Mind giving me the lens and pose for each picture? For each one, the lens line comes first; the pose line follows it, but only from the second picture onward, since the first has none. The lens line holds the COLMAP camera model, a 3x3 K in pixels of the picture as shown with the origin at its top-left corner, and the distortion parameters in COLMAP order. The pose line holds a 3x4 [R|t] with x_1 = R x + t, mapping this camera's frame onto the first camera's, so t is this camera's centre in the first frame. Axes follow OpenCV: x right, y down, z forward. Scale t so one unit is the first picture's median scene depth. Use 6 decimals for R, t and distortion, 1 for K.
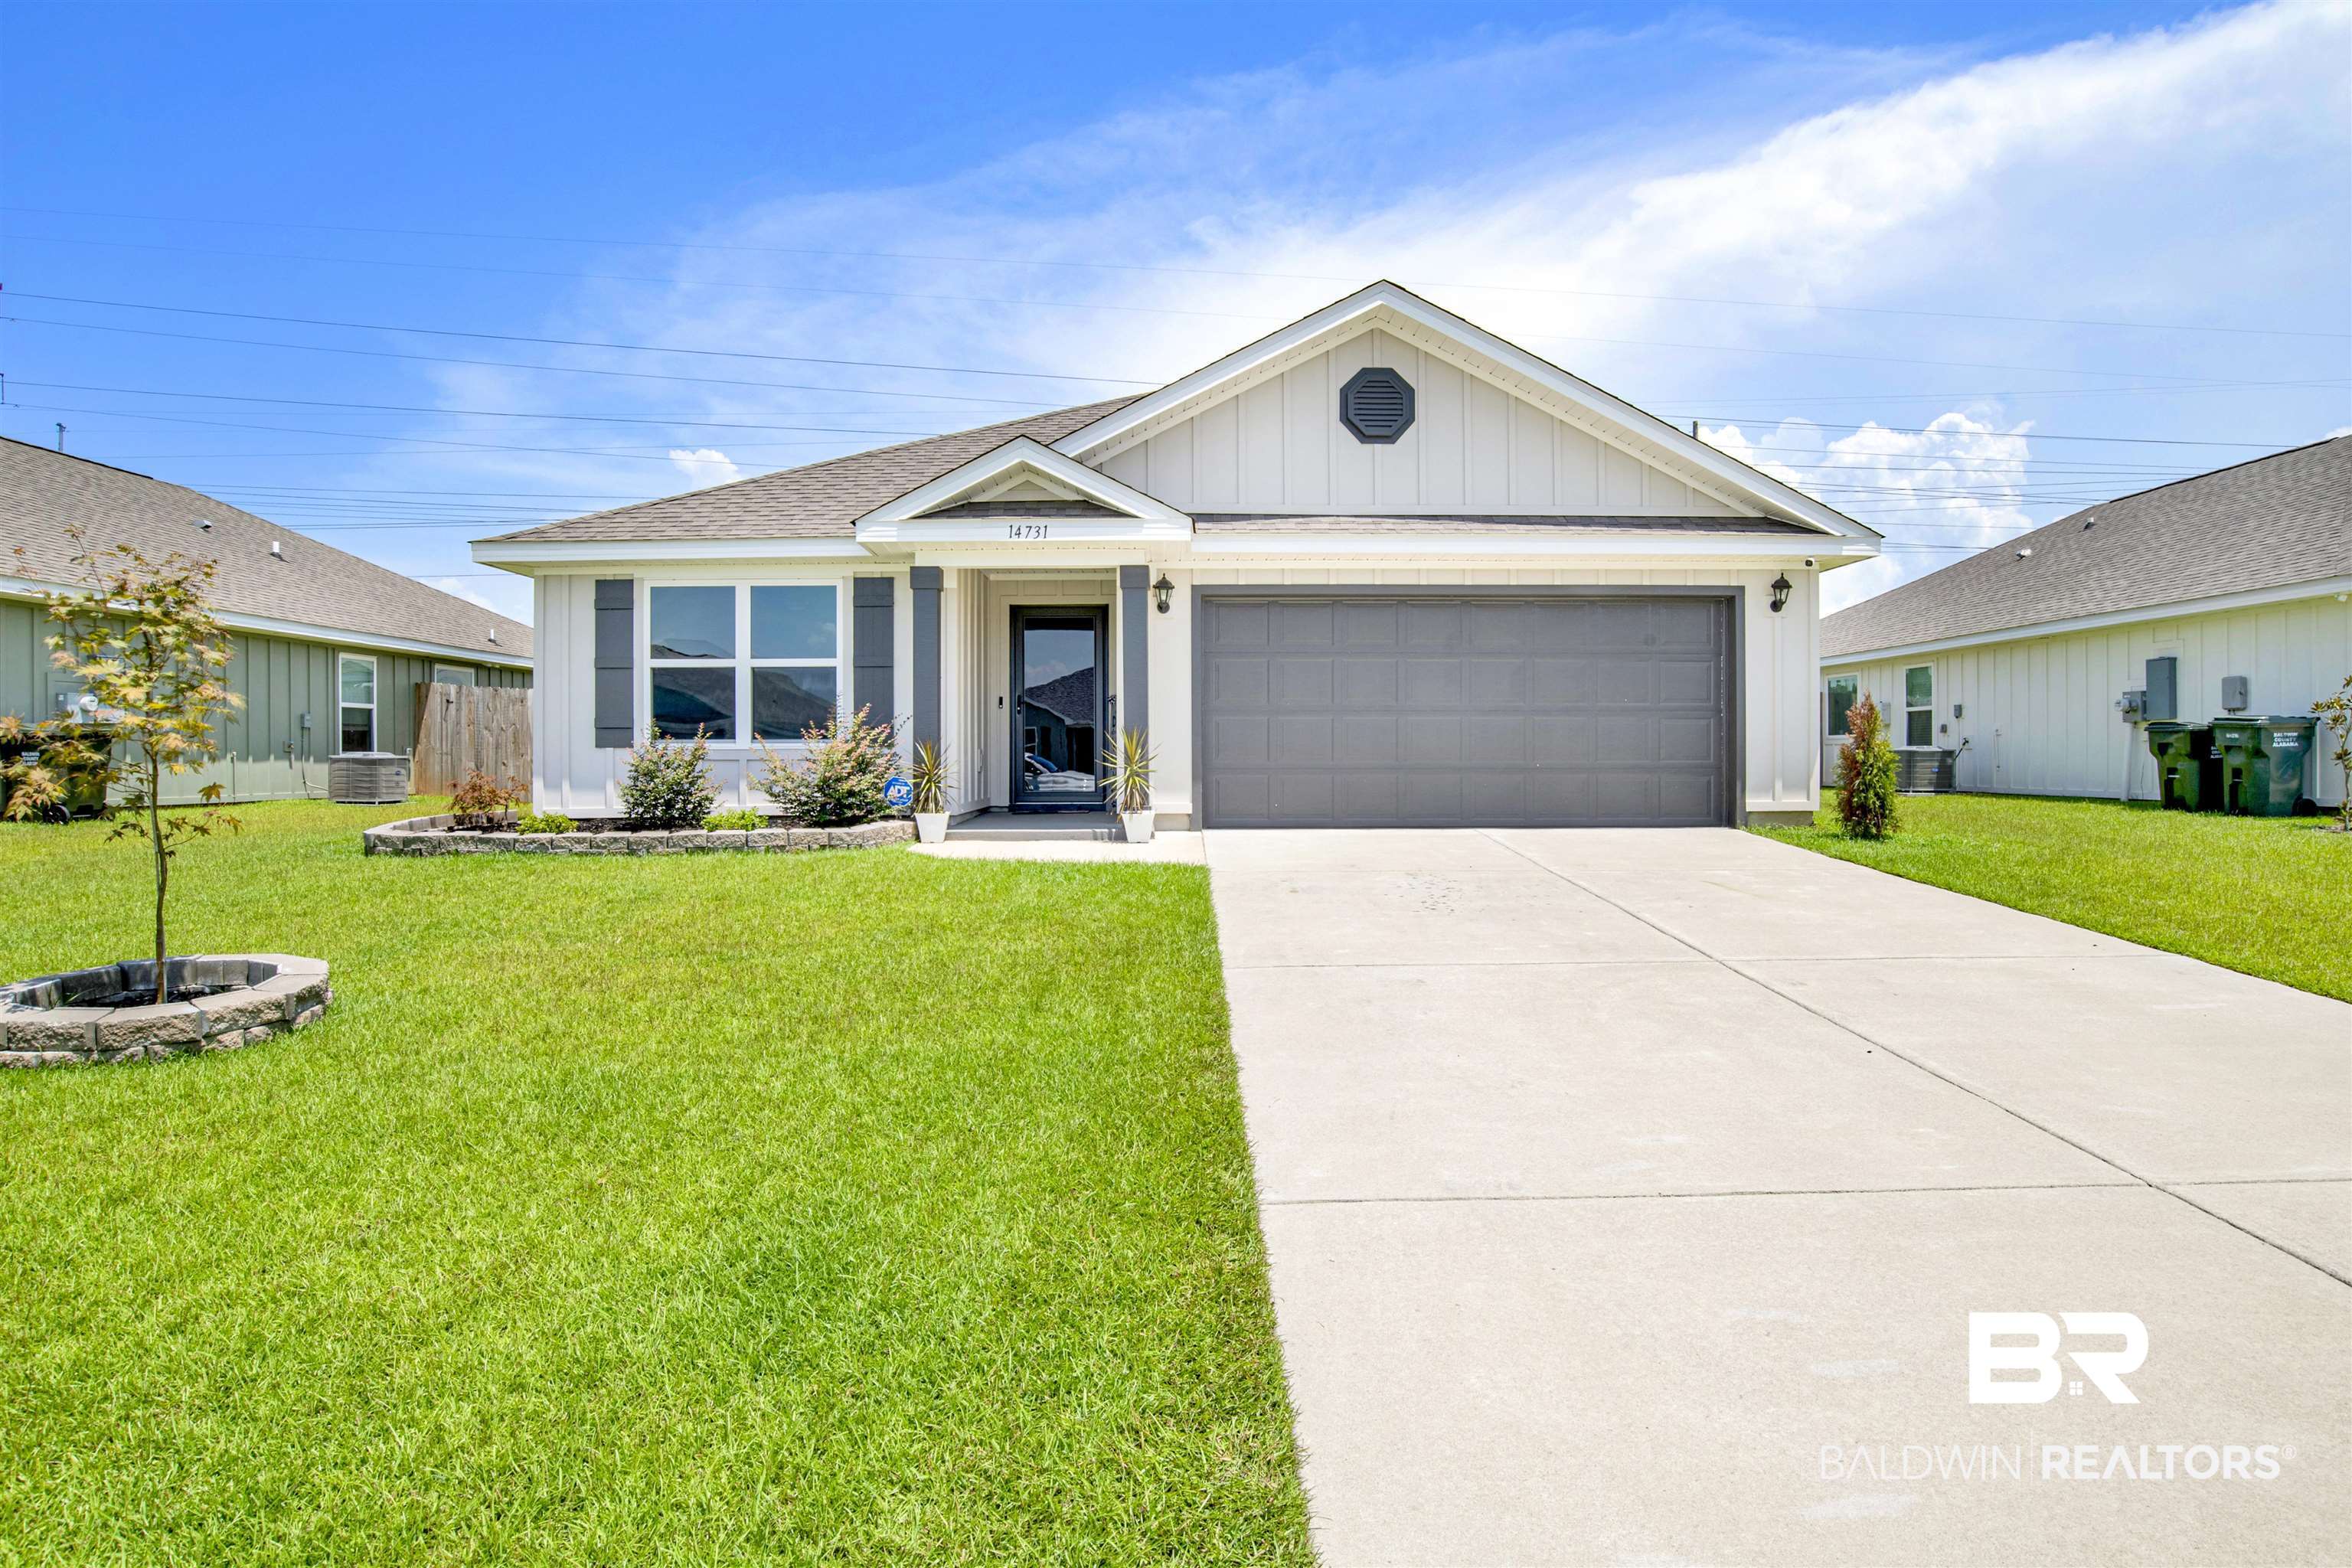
lens RADIAL K [[1238.7, 0, 1195.6], [0, 1238.7, 767.6], [0, 0, 1]] dist [-0.075019, 0.027540]
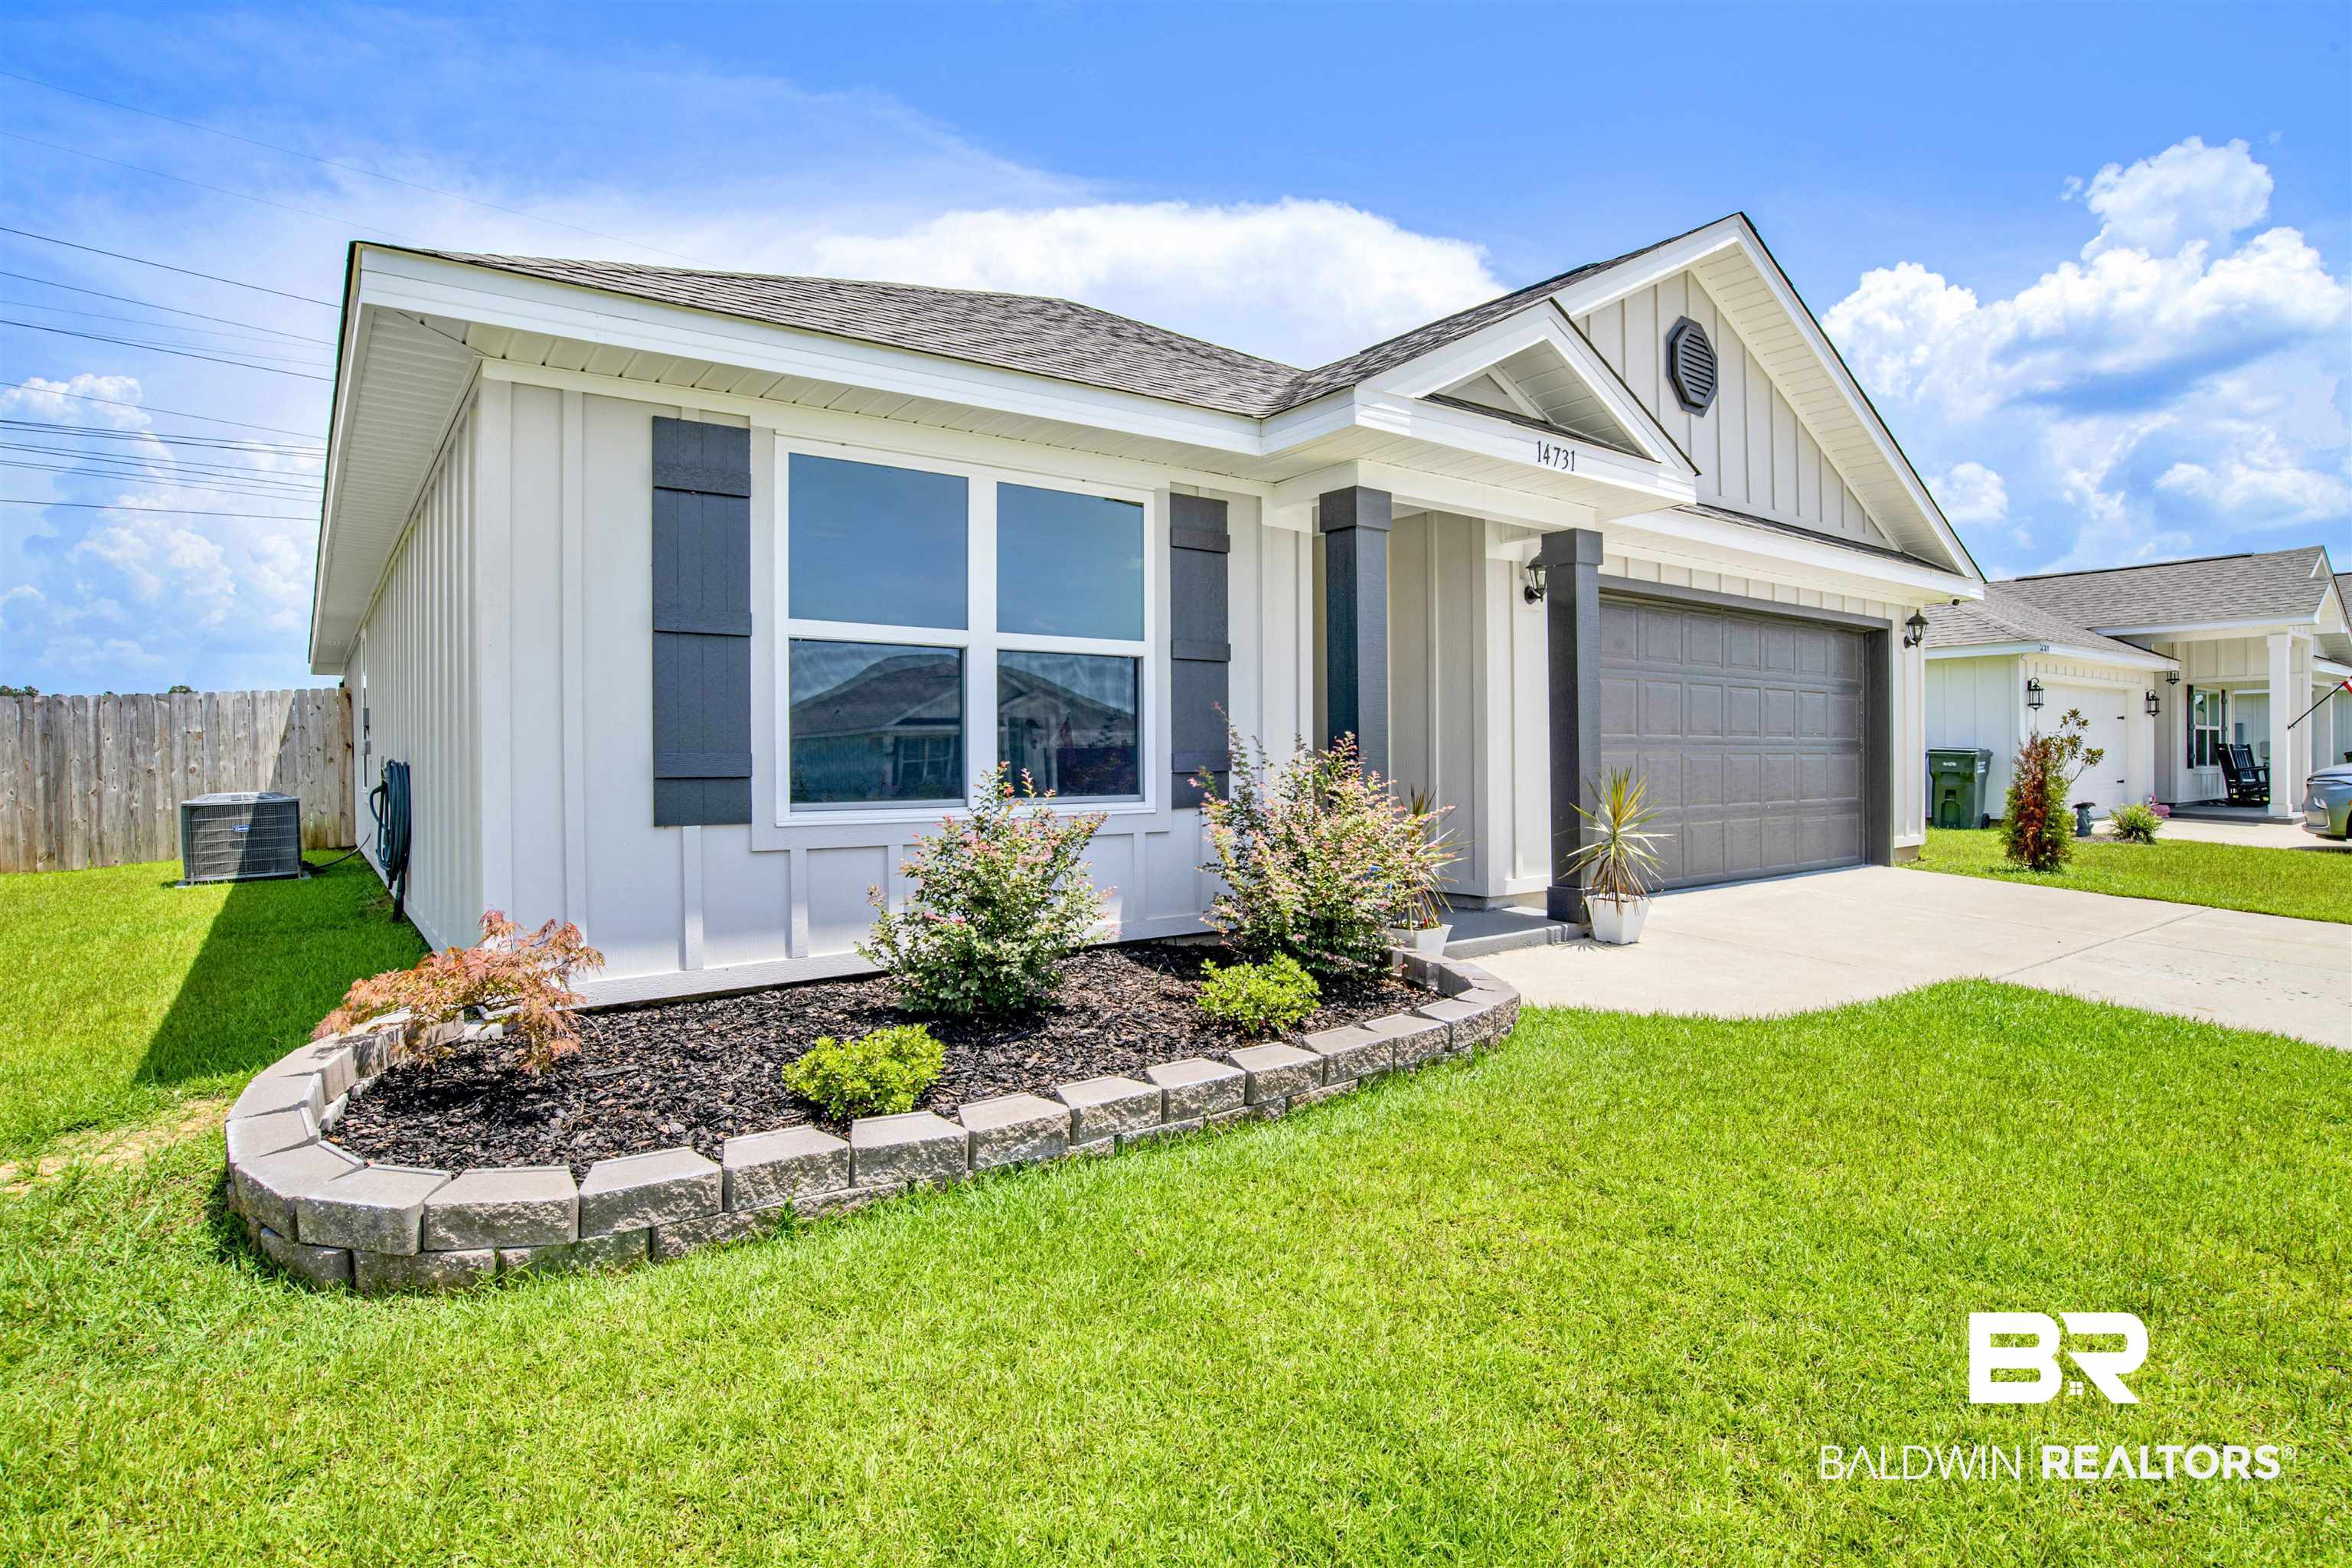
lens RADIAL K [[1197.3, 0, 1183.8], [0, 1197.3, 758.4], [0, 0, 1]] dist [-0.060695, 0.000580]
pose [[0.815387, -0.001558, 0.578914, -0.577443], [0.009060, 0.999908, -0.010069, -0.033548], [-0.578845, 0.013455, 0.815327, 0.576206]]
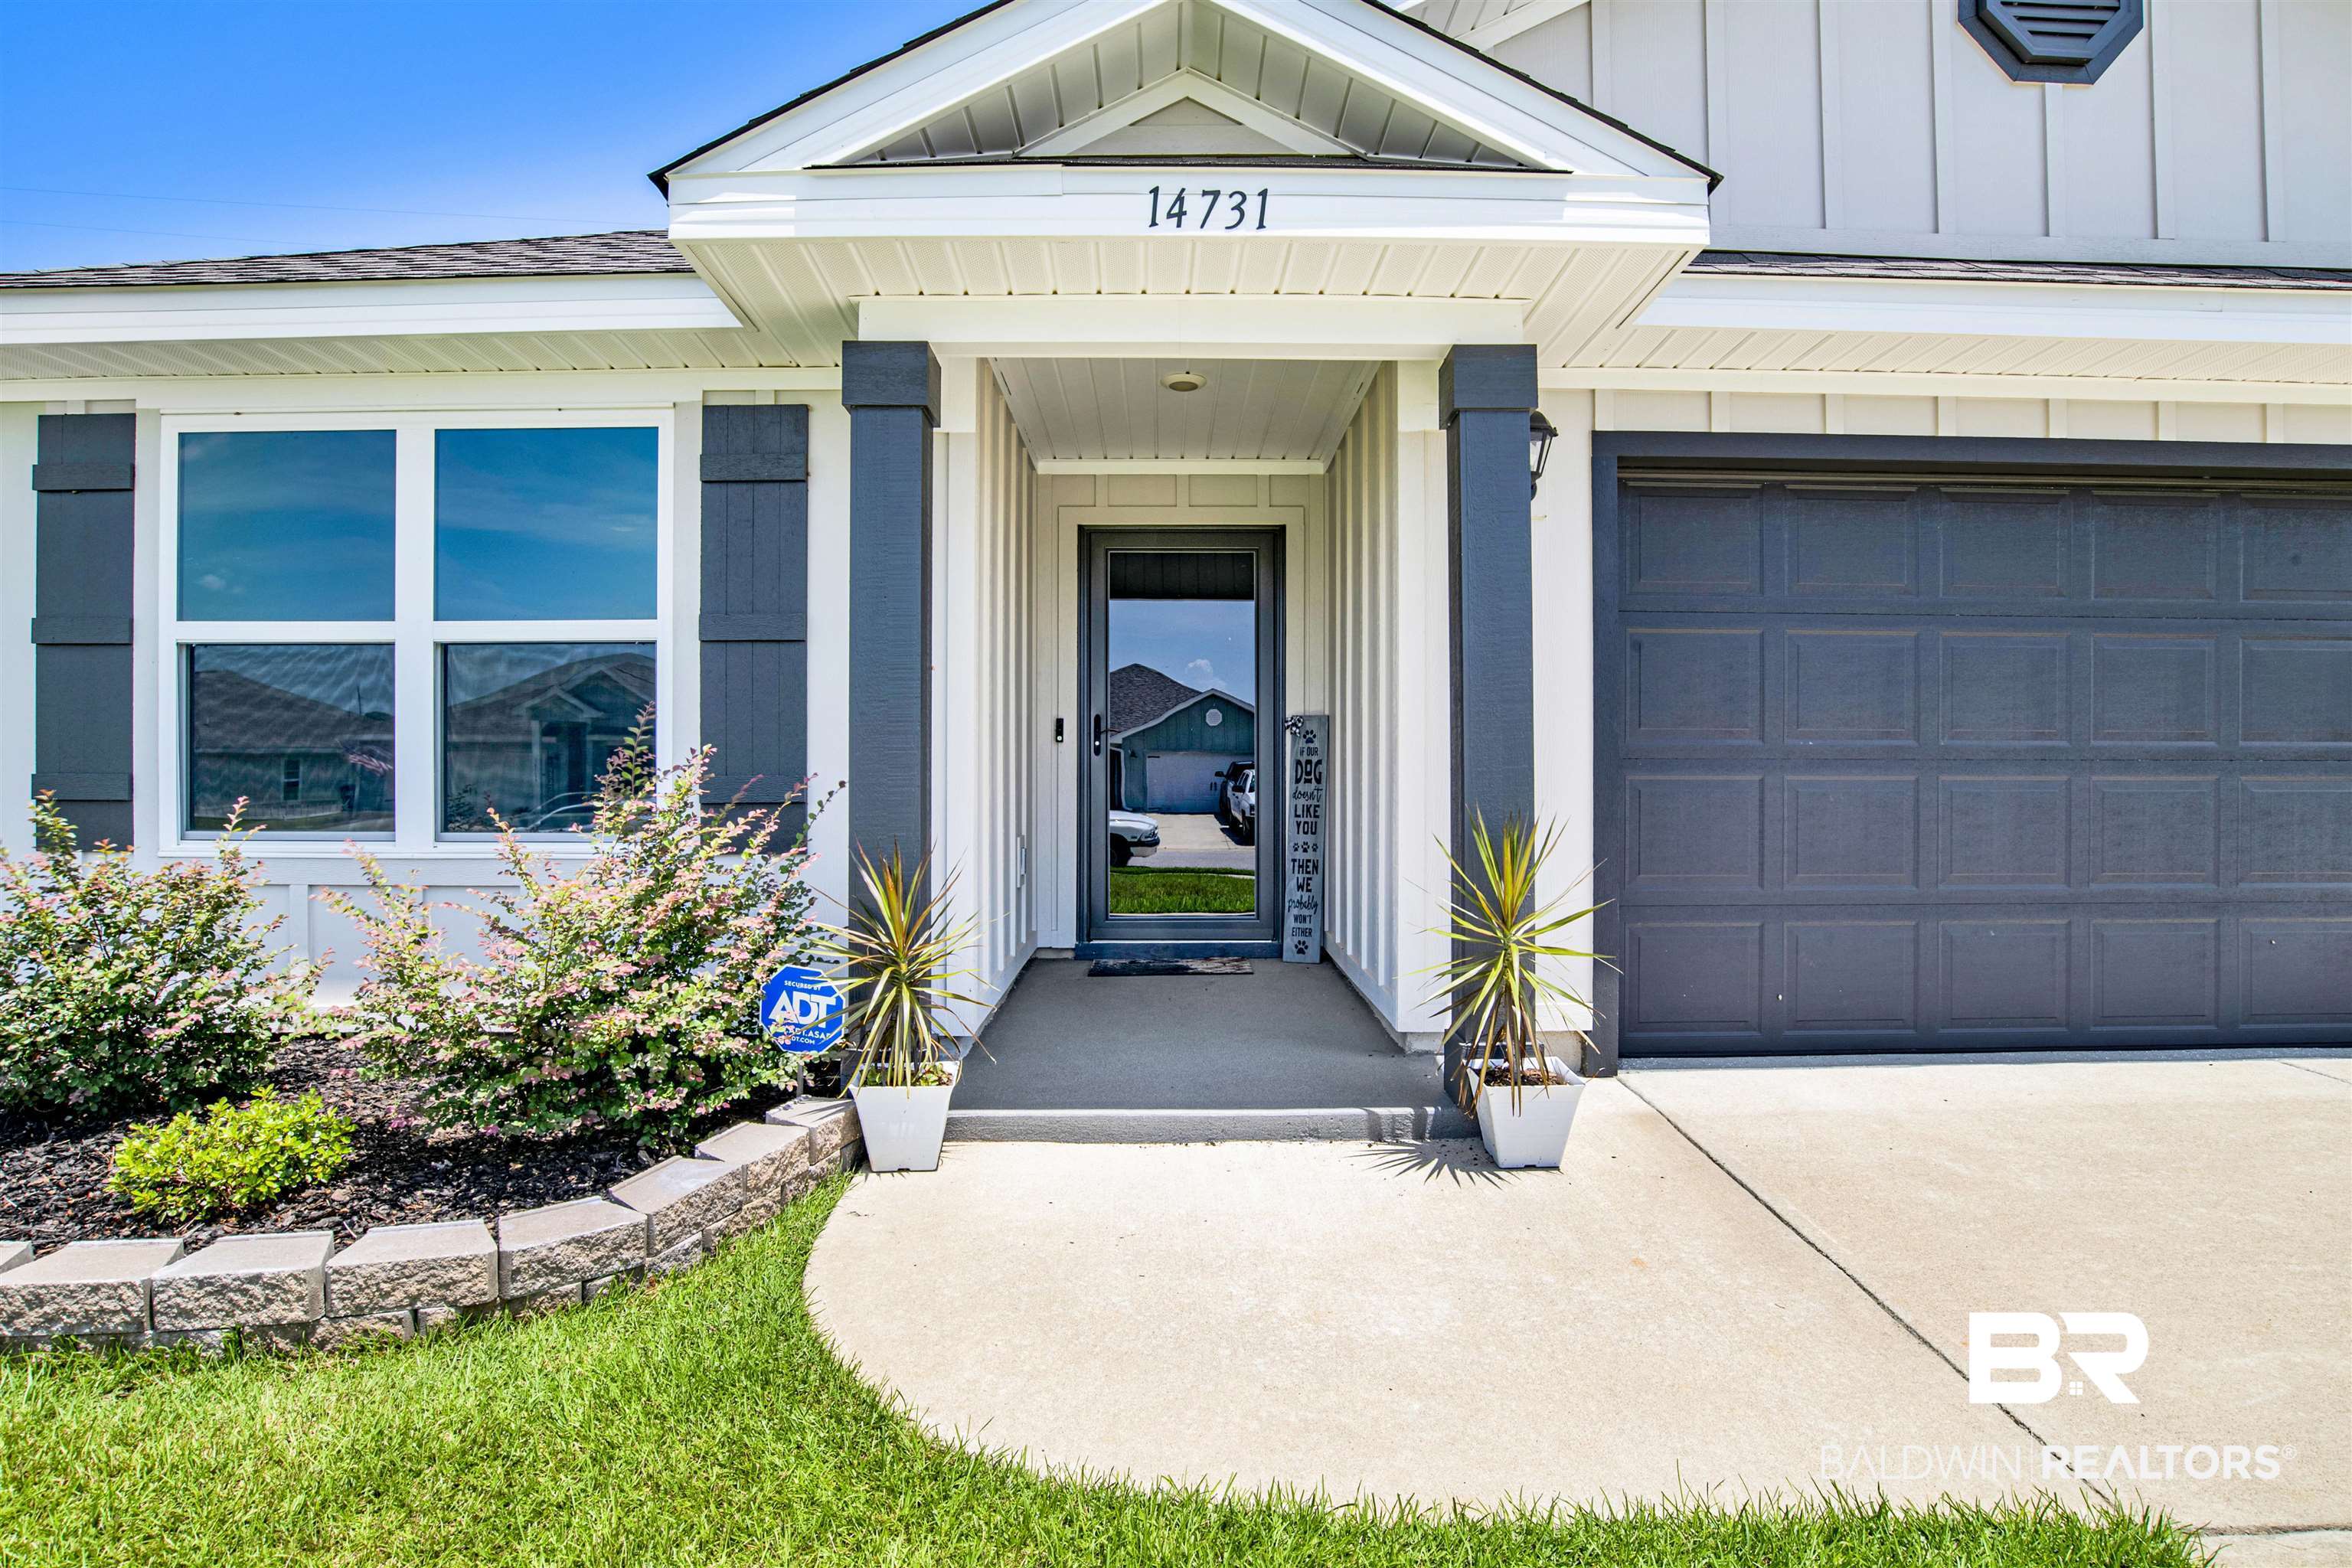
lens RADIAL K [[1228.8, 0, 1175.1], [0, 1228.8, 776.7], [0, 0, 1]] dist [-0.041990, 0.000981]
pose [[0.999941, 0.004279, -0.009934, -0.129203], [-0.004301, 0.999988, -0.002155, -0.040342], [0.009925, 0.002198, 0.999948, 0.629543]]
